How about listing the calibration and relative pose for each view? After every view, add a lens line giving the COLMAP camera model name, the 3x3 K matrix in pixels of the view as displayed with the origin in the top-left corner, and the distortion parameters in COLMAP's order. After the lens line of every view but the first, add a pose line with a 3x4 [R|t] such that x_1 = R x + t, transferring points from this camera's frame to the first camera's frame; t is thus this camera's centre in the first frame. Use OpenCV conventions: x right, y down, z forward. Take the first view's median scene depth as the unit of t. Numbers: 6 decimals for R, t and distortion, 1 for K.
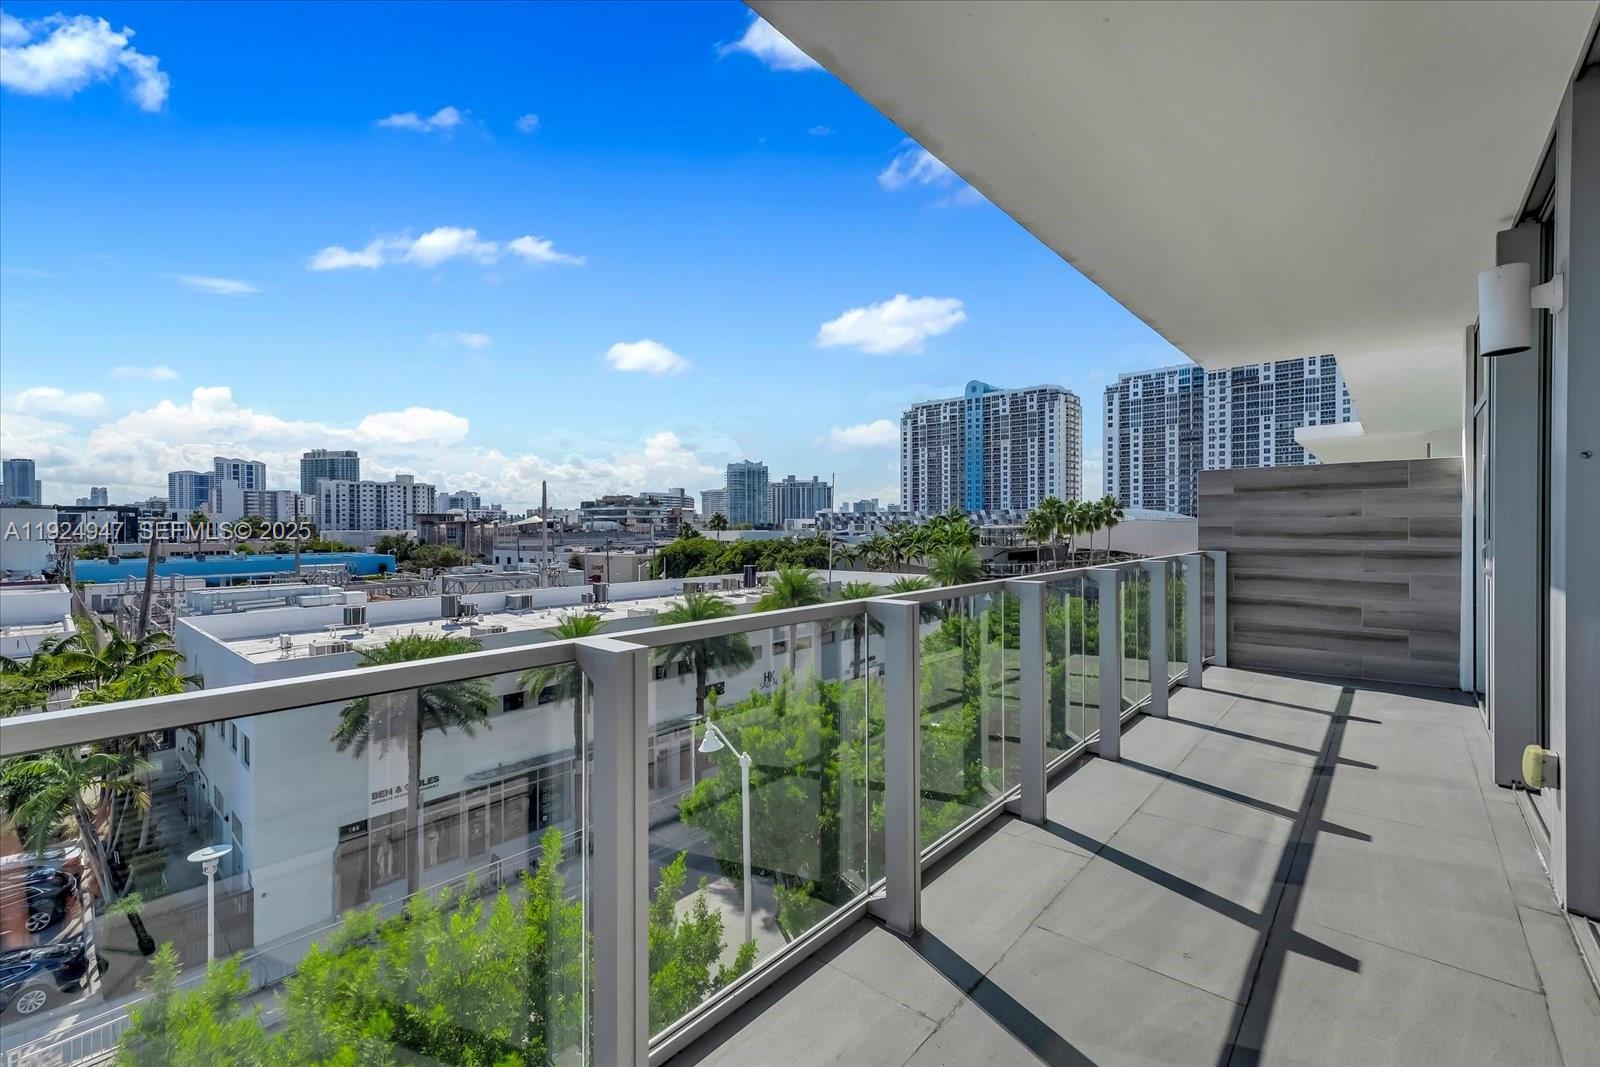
lens RADIAL K [[675.4, 0, 802.3], [0, 675.4, 530.8], [0, 0, 1]] dist [0.001464, 0.000021]
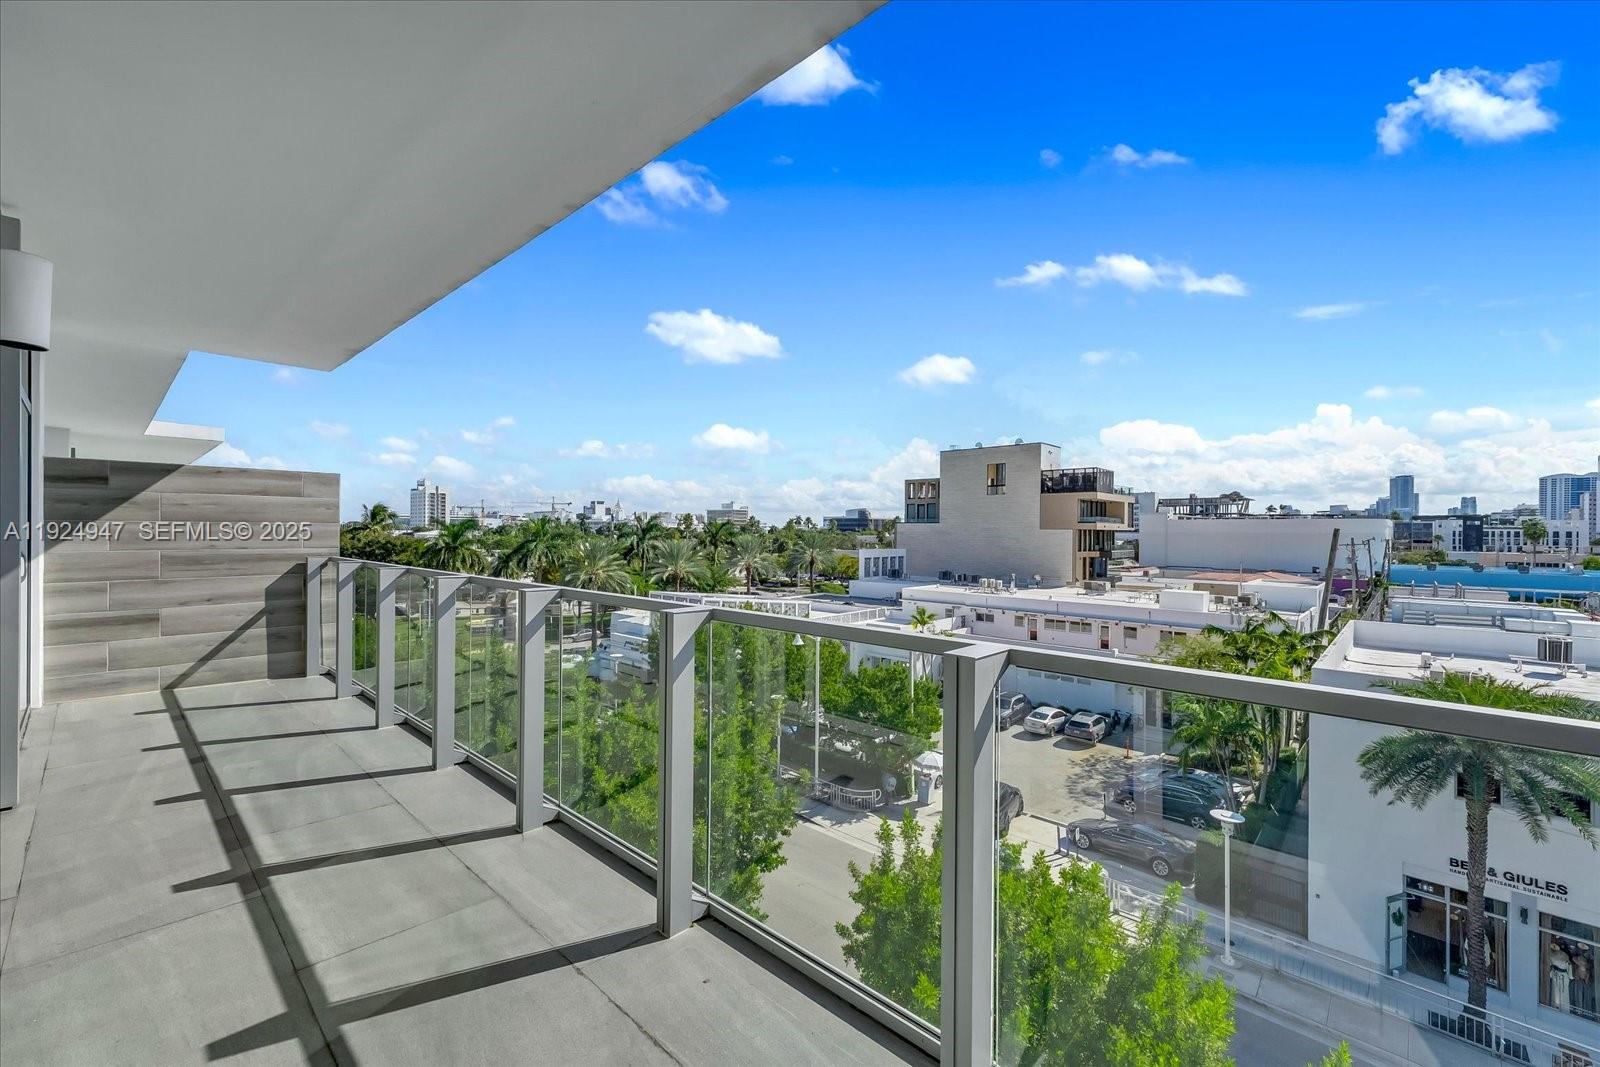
lens RADIAL K [[649.0, 0, 796.7], [0, 649.0, 530.0], [0, 0, 1]] dist [0.009332, 0.000073]
pose [[-0.026260, 0.005189, -0.999642, 1.319414], [-0.018227, 0.999818, 0.005669, -0.033788], [0.999489, 0.018370, -0.026161, 1.440084]]
